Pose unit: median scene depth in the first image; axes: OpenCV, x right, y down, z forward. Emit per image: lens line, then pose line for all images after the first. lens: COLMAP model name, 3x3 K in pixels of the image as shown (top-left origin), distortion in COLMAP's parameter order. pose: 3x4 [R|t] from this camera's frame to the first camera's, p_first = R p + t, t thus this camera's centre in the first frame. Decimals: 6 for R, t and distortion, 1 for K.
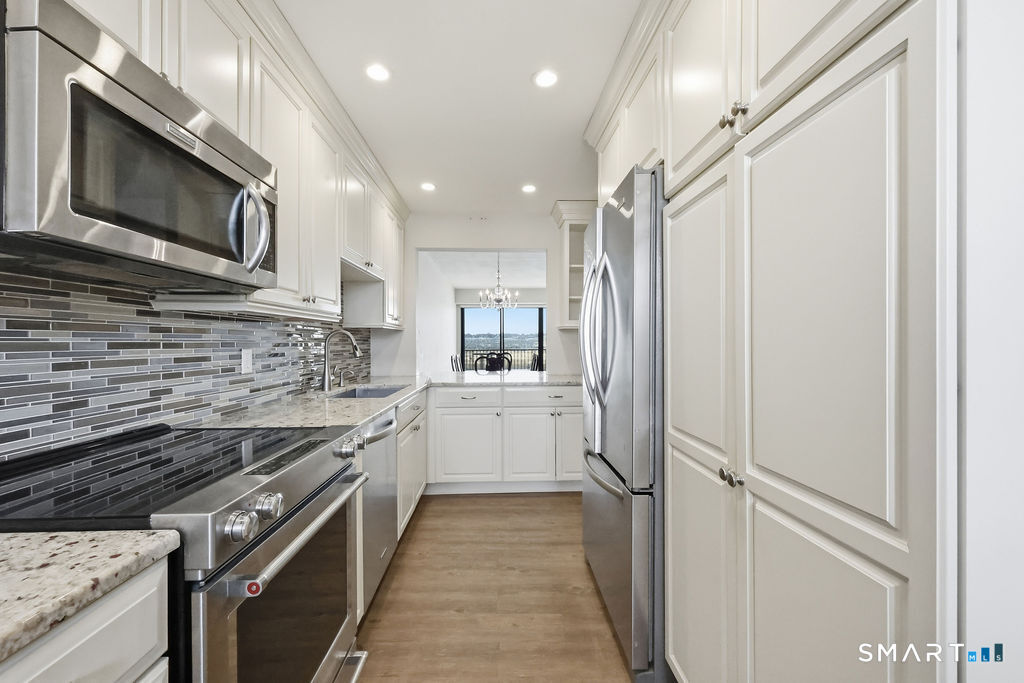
lens RADIAL K [[424.2, 0, 527.3], [0, 424.2, 343.0], [0, 0, 1]] dist [0.003198, 0.000220]
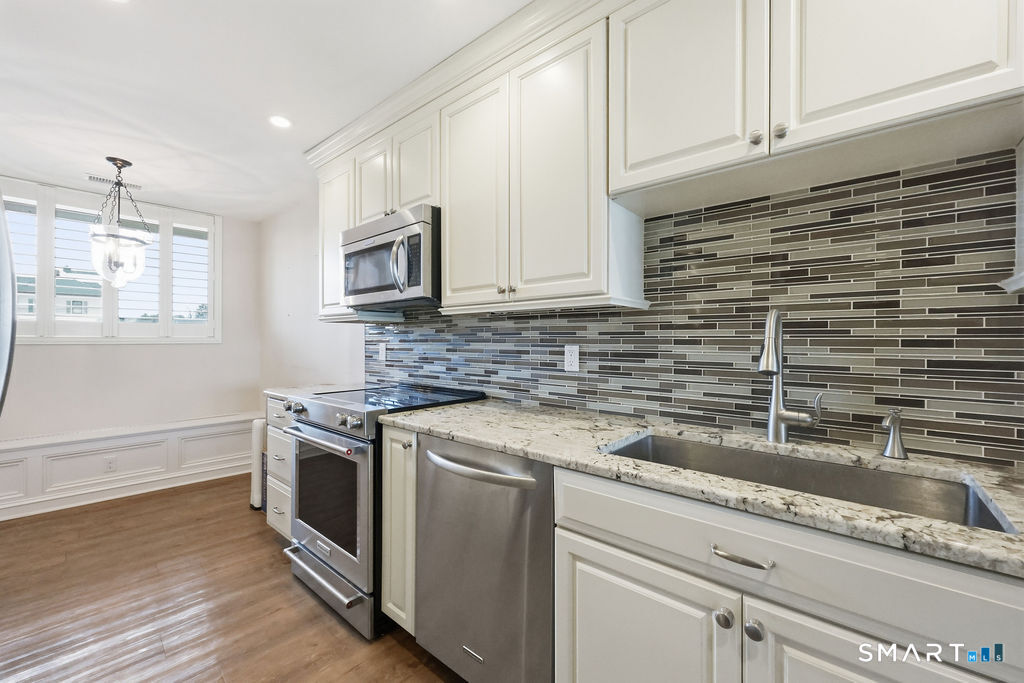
lens RADIAL K [[424.2, 0, 519.5], [0, 424.2, 341.1], [0, 0, 1]] dist [0.003198, 0.000220]
pose [[-0.699261, 0.006203, -0.714840, 0.090965], [0.000361, 0.999965, 0.008324, -0.003299], [0.714867, 0.005562, -0.699239, 1.535776]]
